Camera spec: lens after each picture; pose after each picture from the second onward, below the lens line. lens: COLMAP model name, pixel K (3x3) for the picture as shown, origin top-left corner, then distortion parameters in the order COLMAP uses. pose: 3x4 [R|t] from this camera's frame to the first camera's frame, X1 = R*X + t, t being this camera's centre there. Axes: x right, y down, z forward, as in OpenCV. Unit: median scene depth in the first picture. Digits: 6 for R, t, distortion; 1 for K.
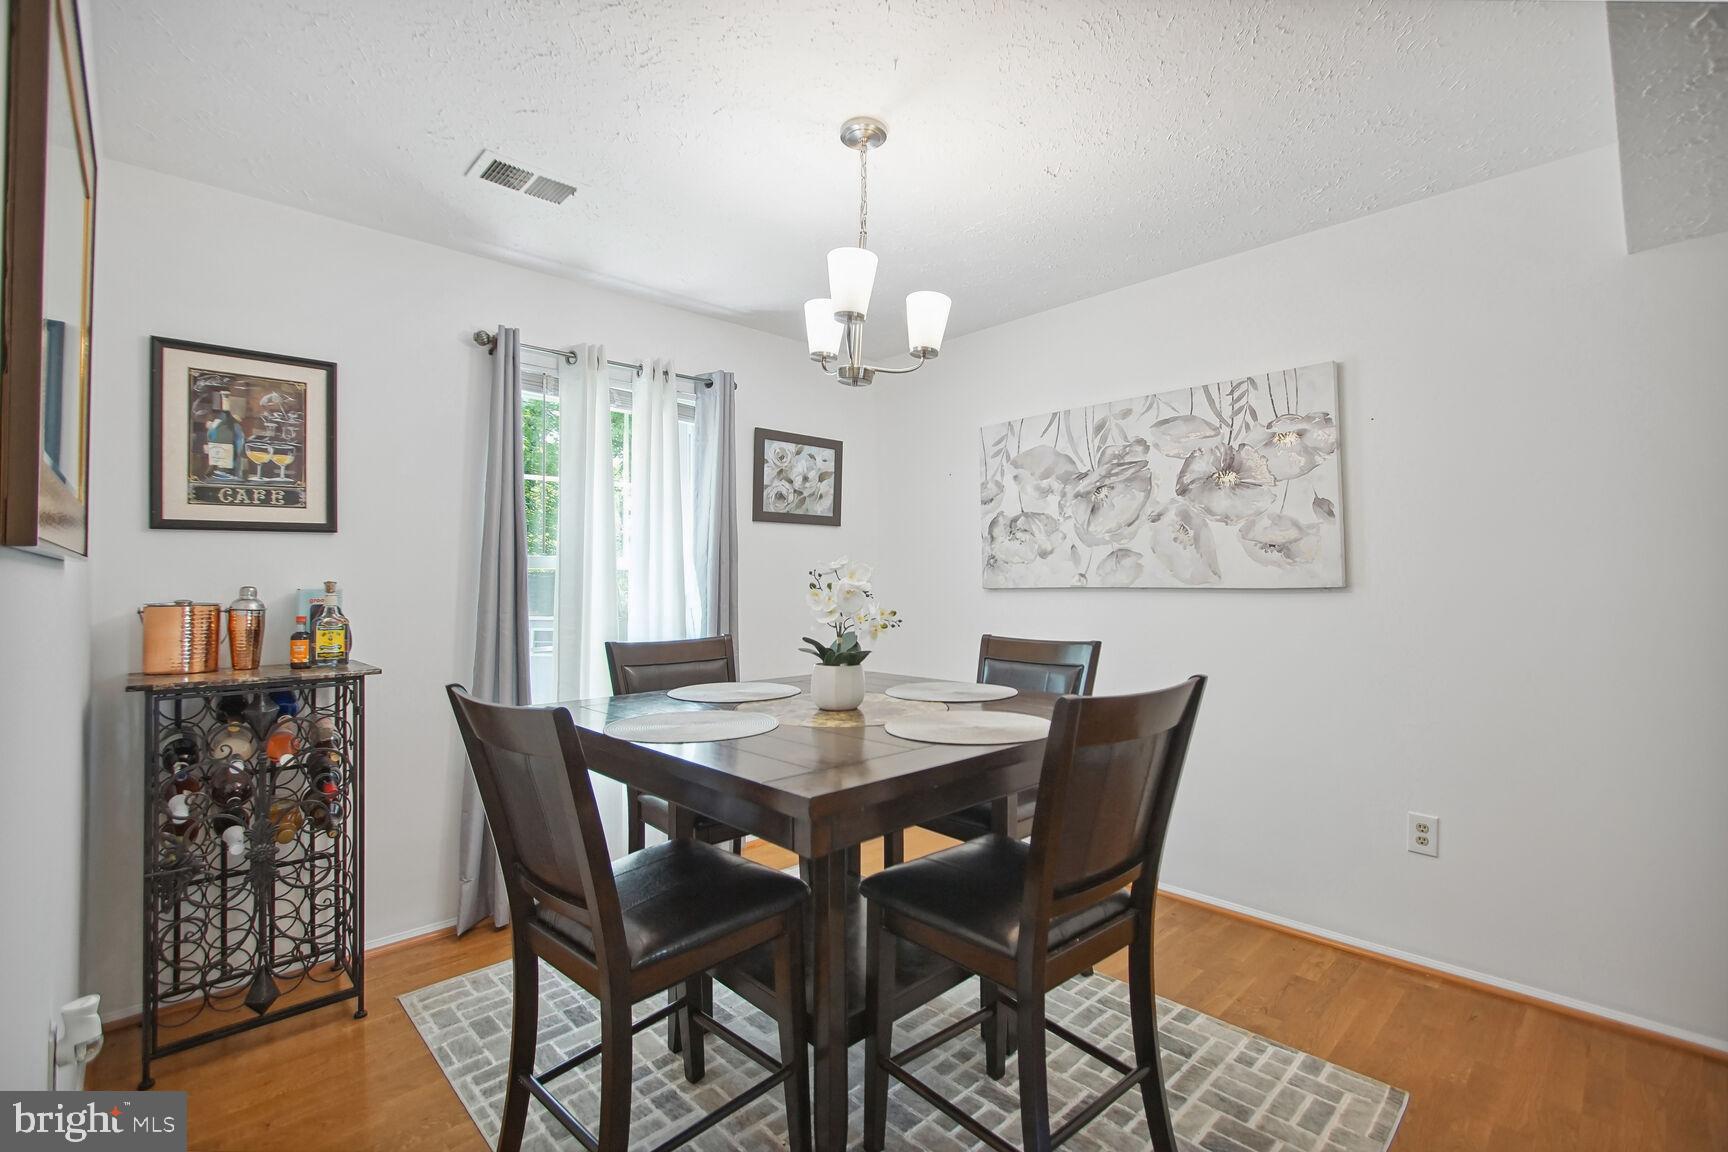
lens RADIAL K [[785.0, 0, 862.3], [0, 785.0, 546.7], [0, 0, 1]] dist [-0.002883, -0.000180]
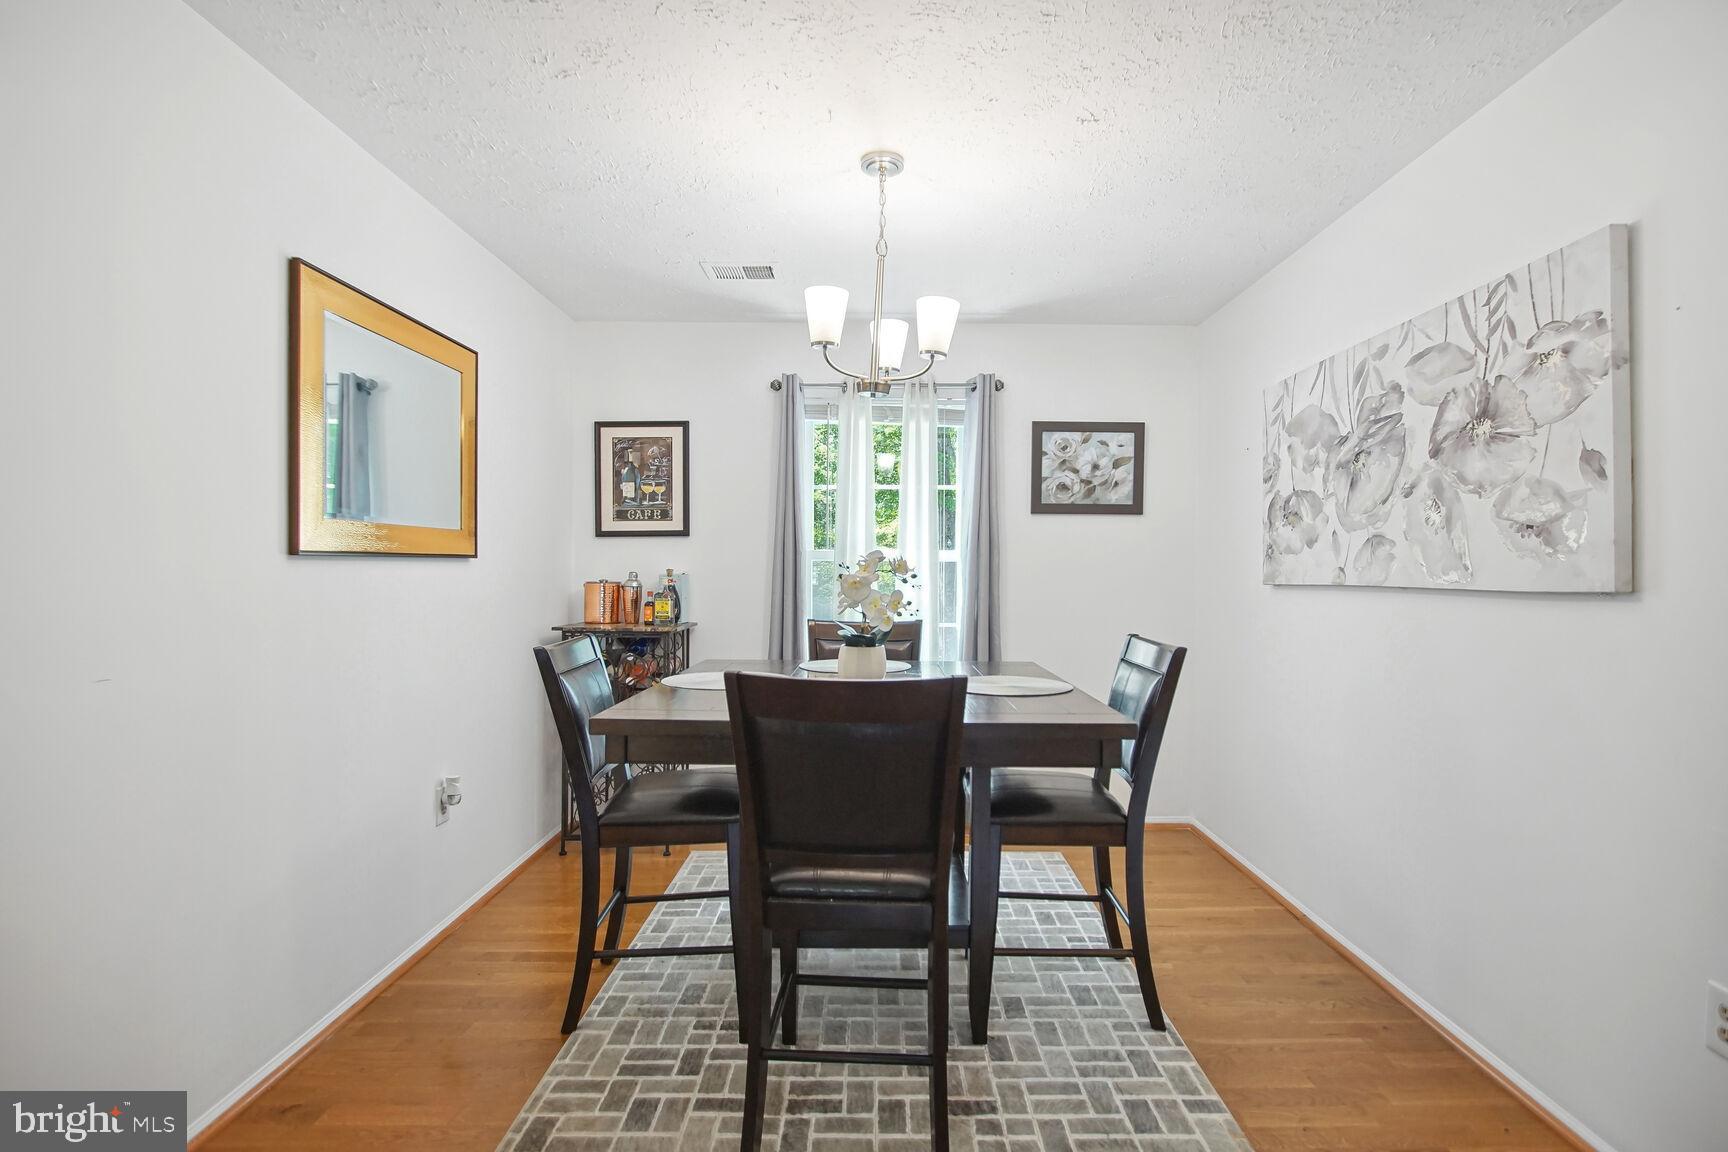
lens RADIAL K [[811.1, 0, 869.6], [0, 811.1, 559.2], [0, 0, 1]] dist [-0.002007, -0.000235]
pose [[0.719155, -0.000154, -0.694850, 0.559303], [0.019879, 0.999595, 0.020352, 0.000844], [0.694566, -0.028450, 0.718867, 0.119260]]
